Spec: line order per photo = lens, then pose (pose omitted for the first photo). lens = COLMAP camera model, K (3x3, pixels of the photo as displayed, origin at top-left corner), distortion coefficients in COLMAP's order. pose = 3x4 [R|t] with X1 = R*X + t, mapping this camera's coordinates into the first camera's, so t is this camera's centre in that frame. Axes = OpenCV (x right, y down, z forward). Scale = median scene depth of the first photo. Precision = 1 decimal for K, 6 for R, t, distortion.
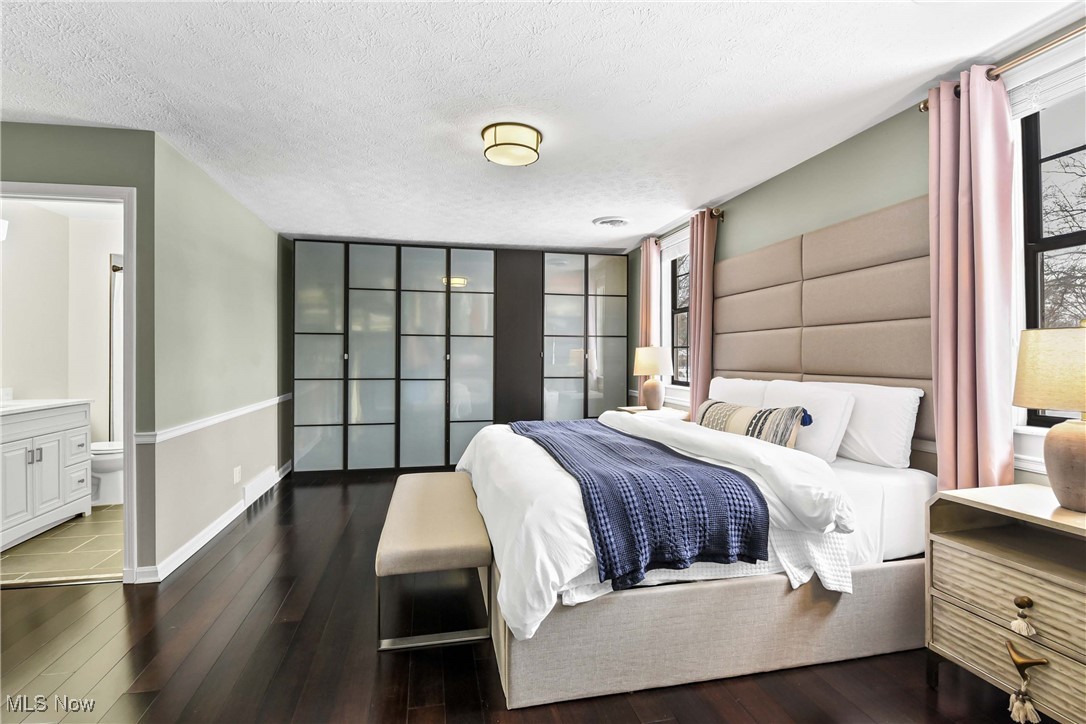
lens RADIAL K [[487.8, 0, 539.9], [0, 487.8, 362.9], [0, 0, 1]] dist [-0.016725, -0.005581]
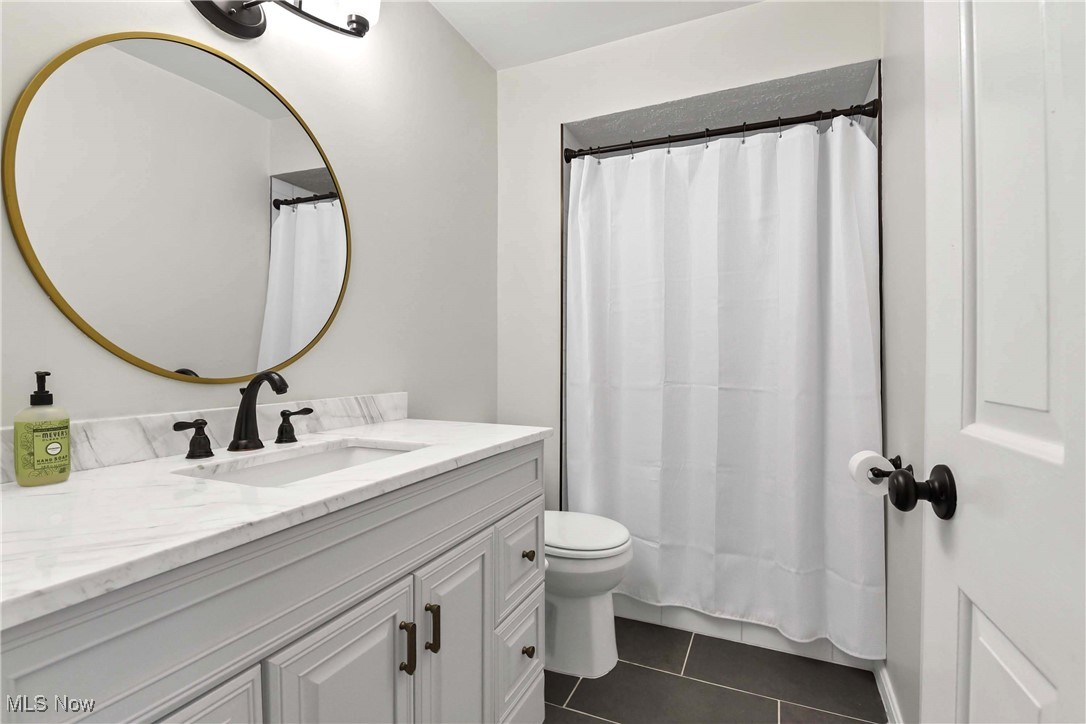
lens RADIAL K [[487.8, 0, 546.6], [0, 487.8, 360.7], [0, 0, 1]] dist [-0.016725, -0.005581]
pose [[0.787134, -0.001632, -0.616780, -0.702176], [-0.001621, 0.999988, -0.004714, 0.023392], [0.616780, 0.004710, 0.787122, 0.696821]]
